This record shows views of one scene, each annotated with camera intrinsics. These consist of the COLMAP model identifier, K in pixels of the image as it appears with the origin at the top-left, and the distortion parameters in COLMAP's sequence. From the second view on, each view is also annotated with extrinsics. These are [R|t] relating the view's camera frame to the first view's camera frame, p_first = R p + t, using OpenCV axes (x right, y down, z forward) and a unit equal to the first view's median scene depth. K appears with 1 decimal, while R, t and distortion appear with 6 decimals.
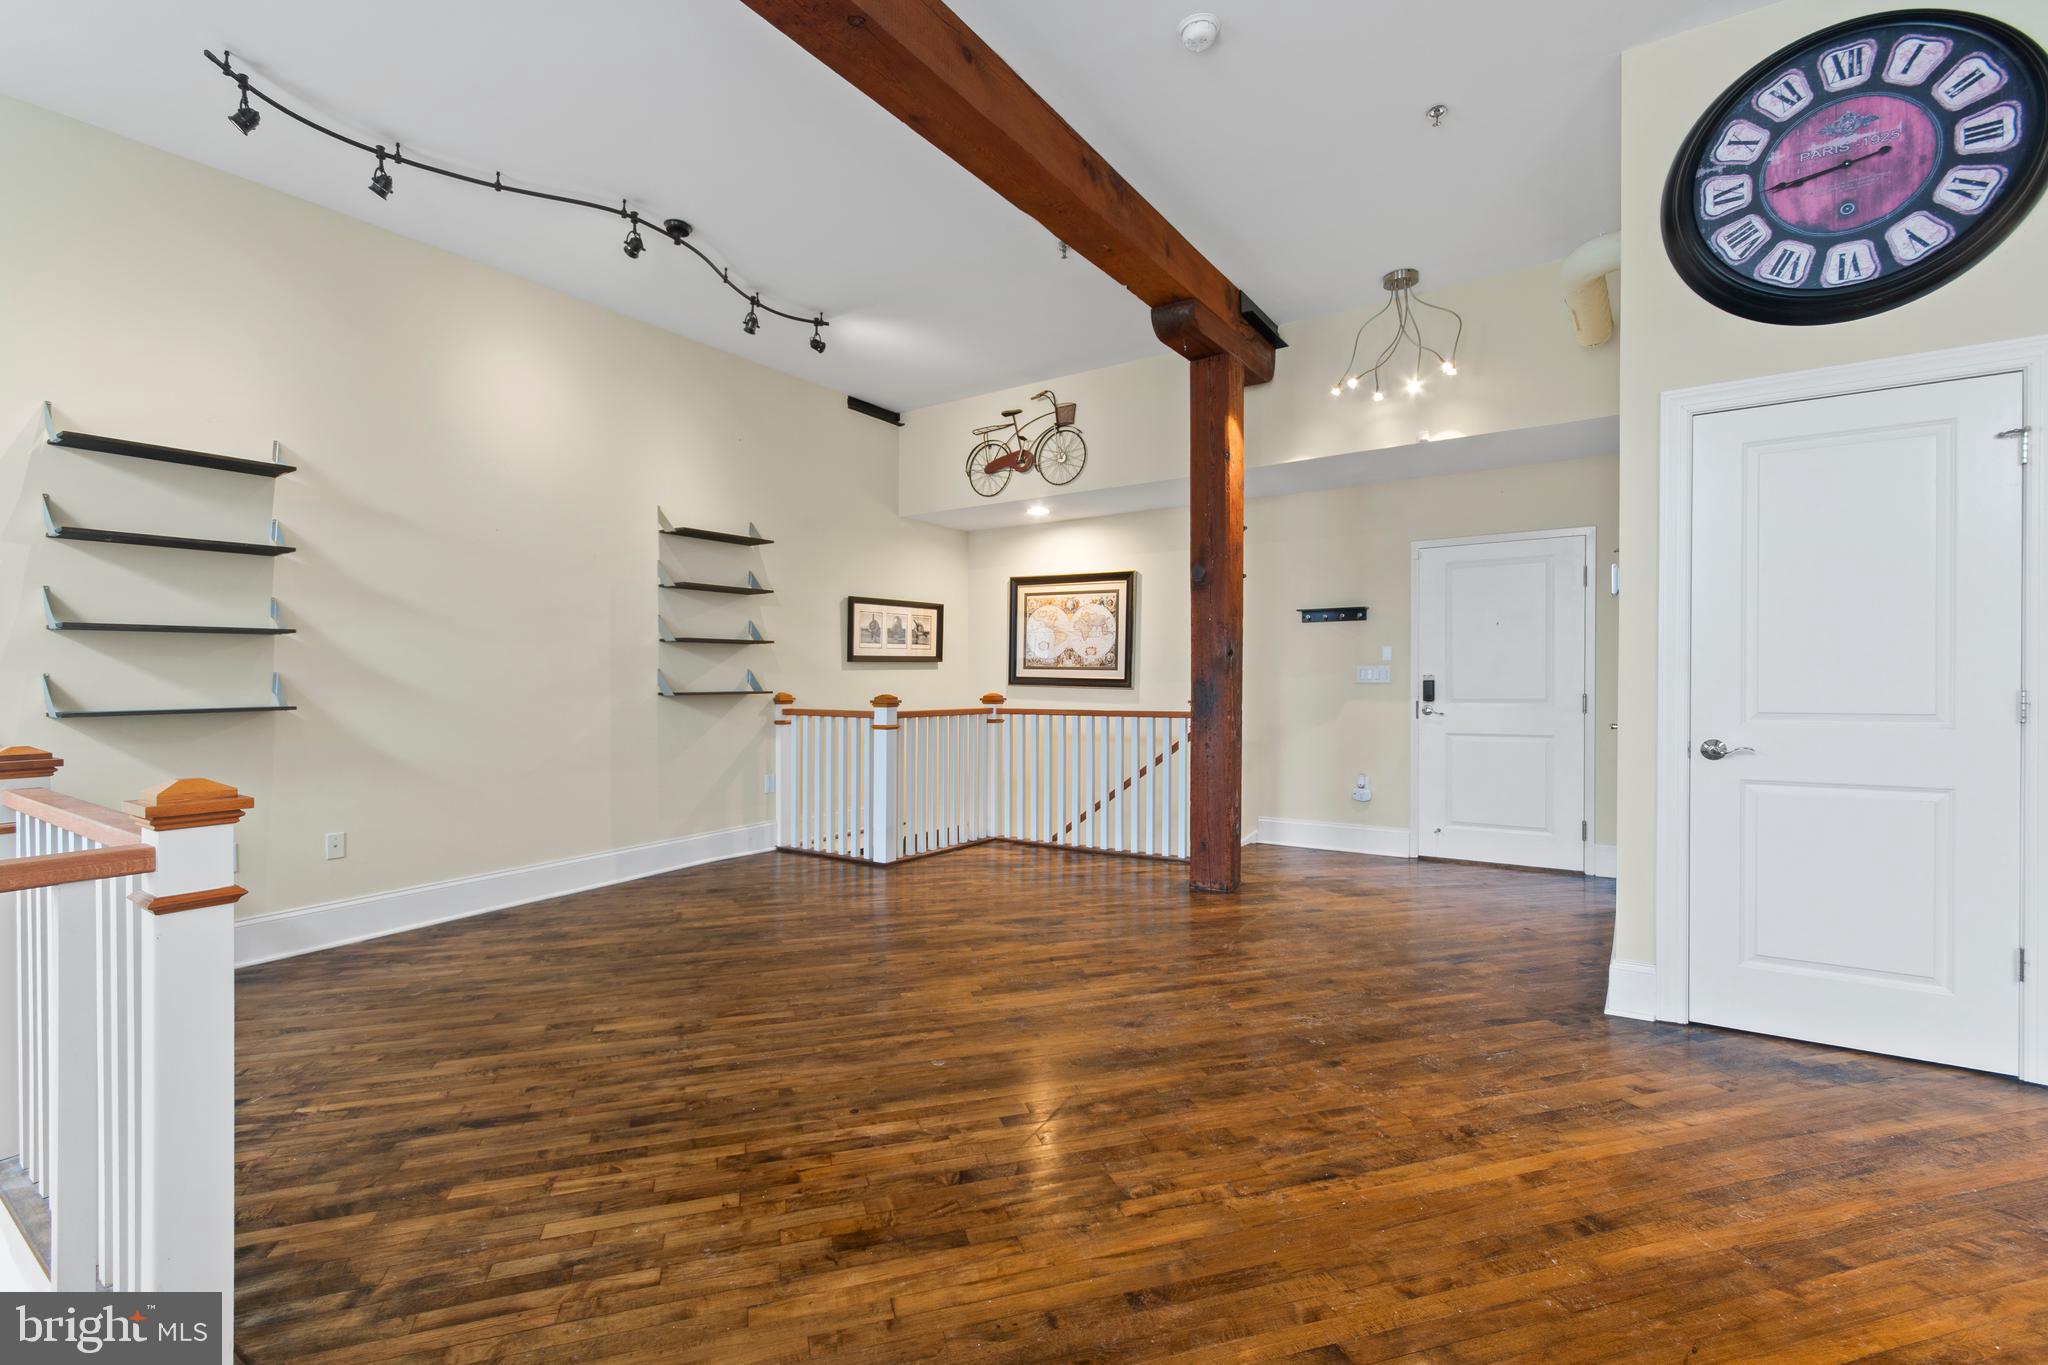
lens RADIAL K [[914.0, 0, 992.8], [0, 914.0, 678.1], [0, 0, 1]] dist [0.007881, -0.004198]
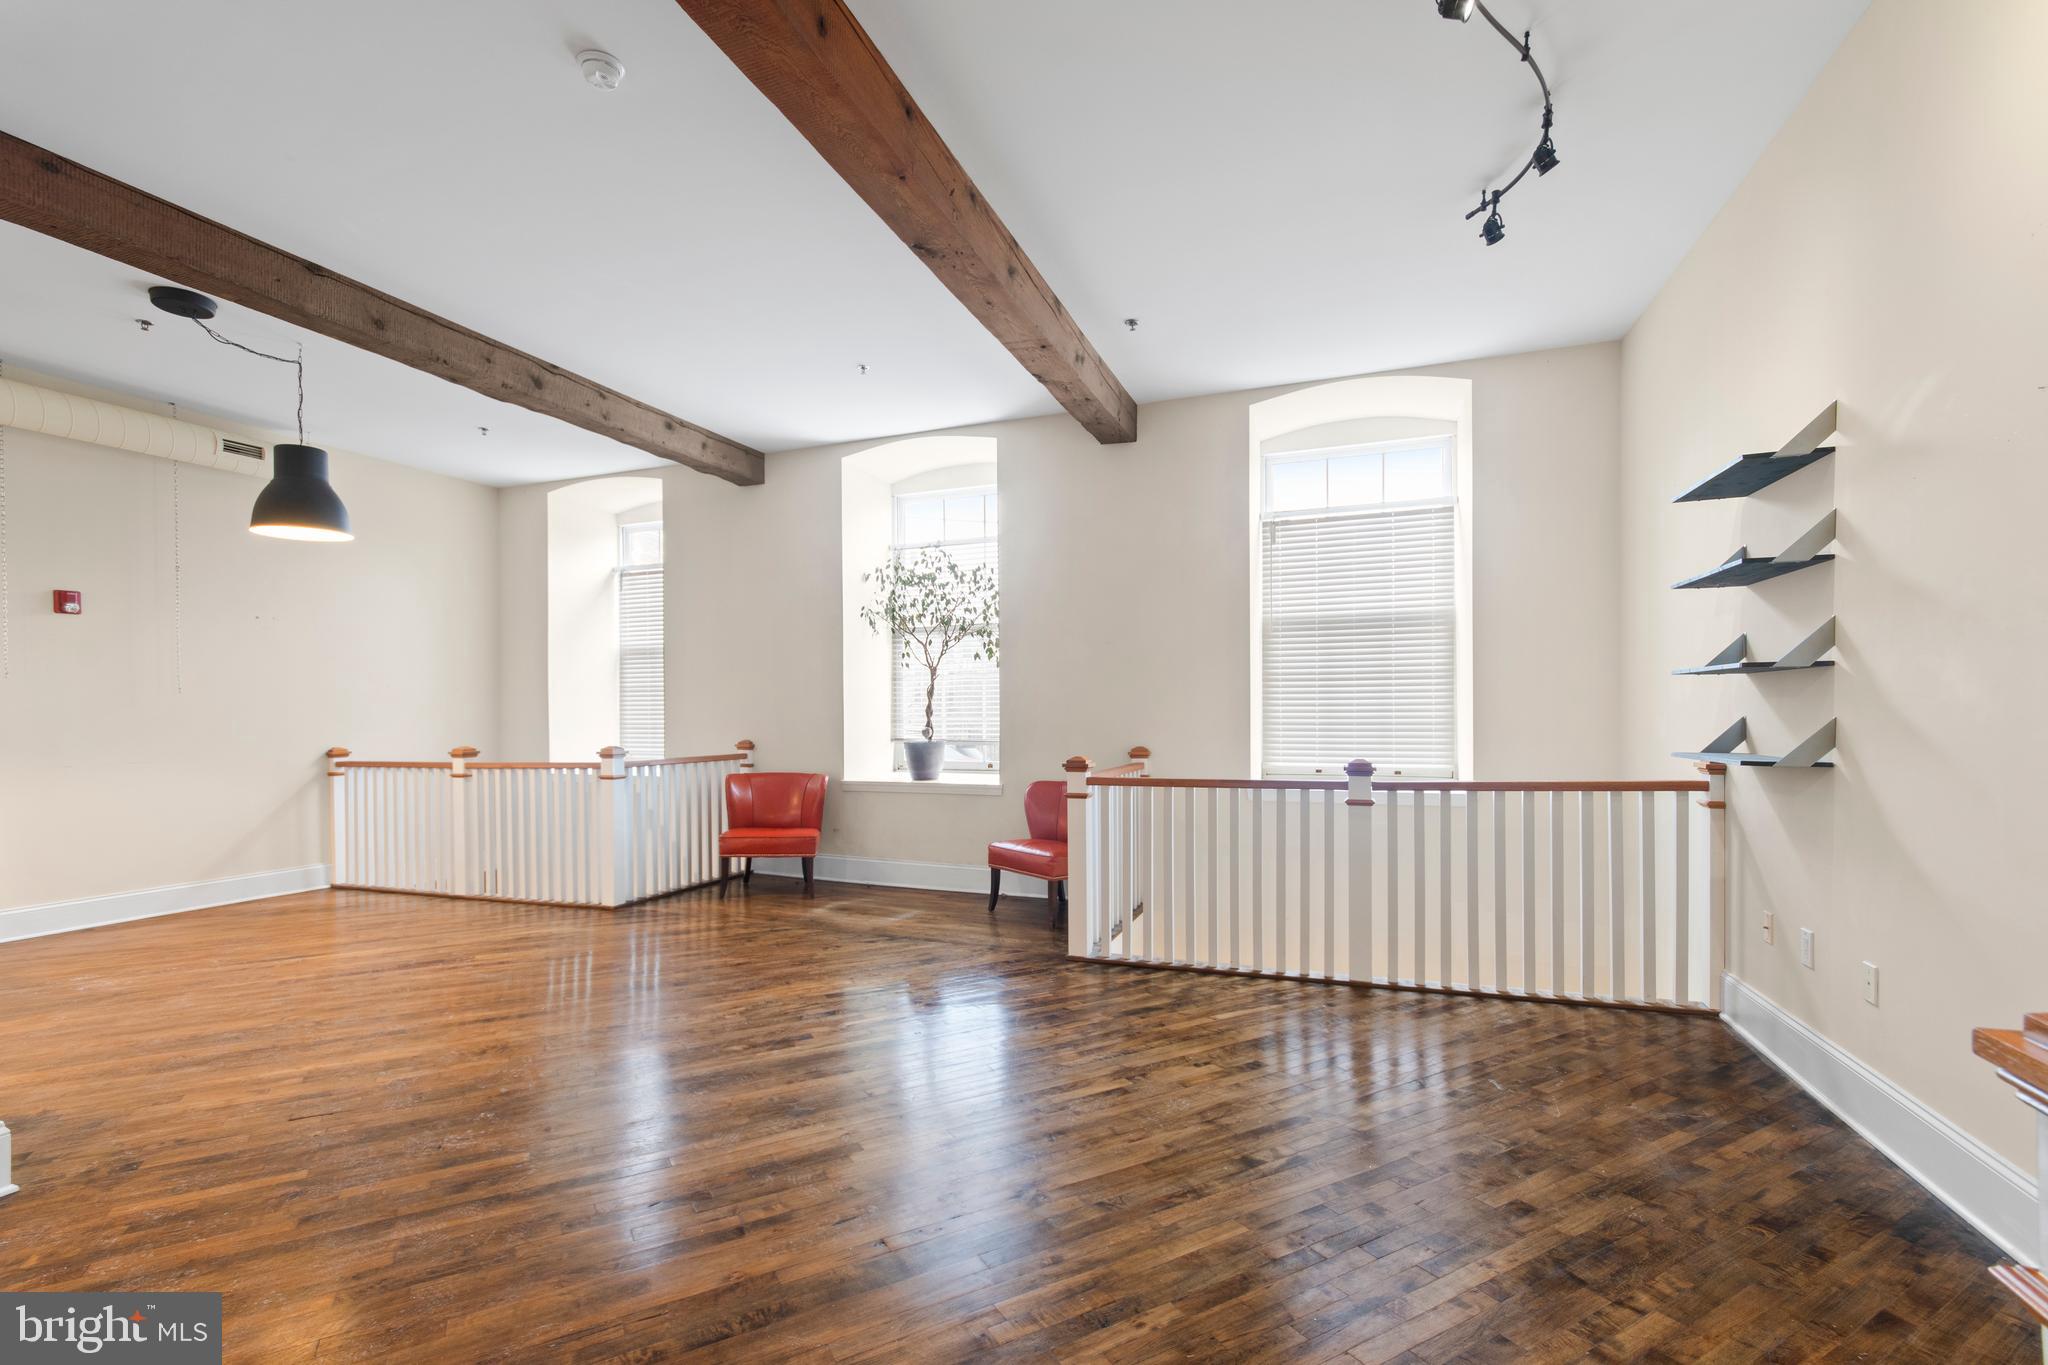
lens RADIAL K [[914.0, 0, 973.9], [0, 914.0, 704.8], [0, 0, 1]] dist [0.007881, -0.004198]
pose [[-0.976228, 0.012216, -0.216400, 0.033388], [0.013054, 0.999912, -0.002446, -0.017546], [0.216351, -0.005213, -0.976302, 1.169367]]
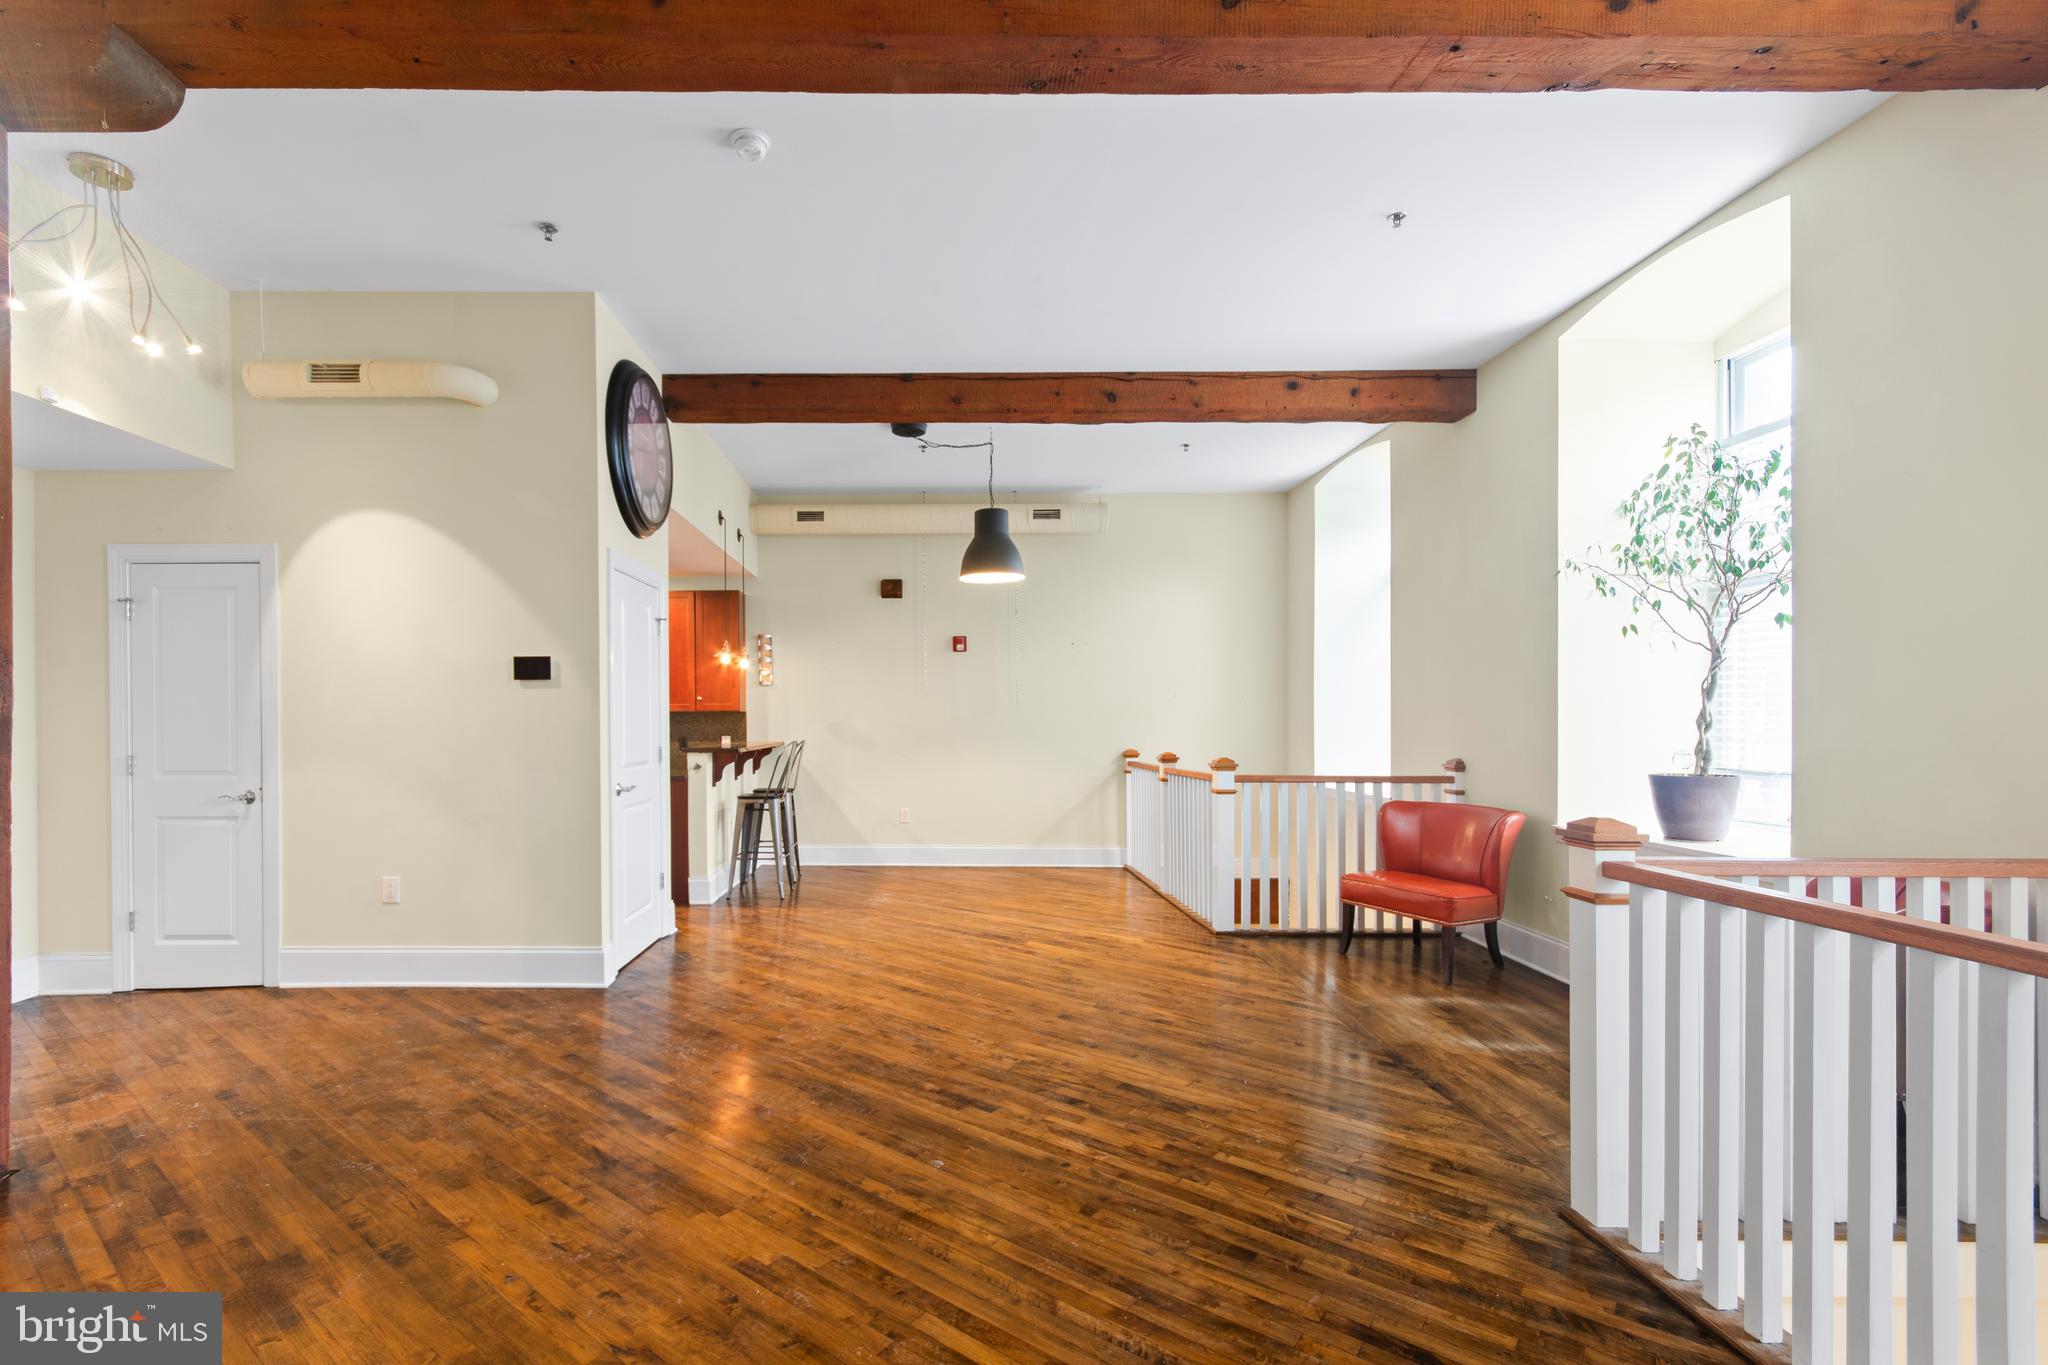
lens RADIAL K [[914.0, 0, 939.0], [0, 914.0, 723.0], [0, 0, 1]] dist [0.007881, -0.004198]
pose [[-0.573468, 0.005015, 0.819213, -0.447708], [0.006504, 0.999978, -0.001568, -0.015104], [-0.819202, 0.004429, -0.573488, 0.827939]]
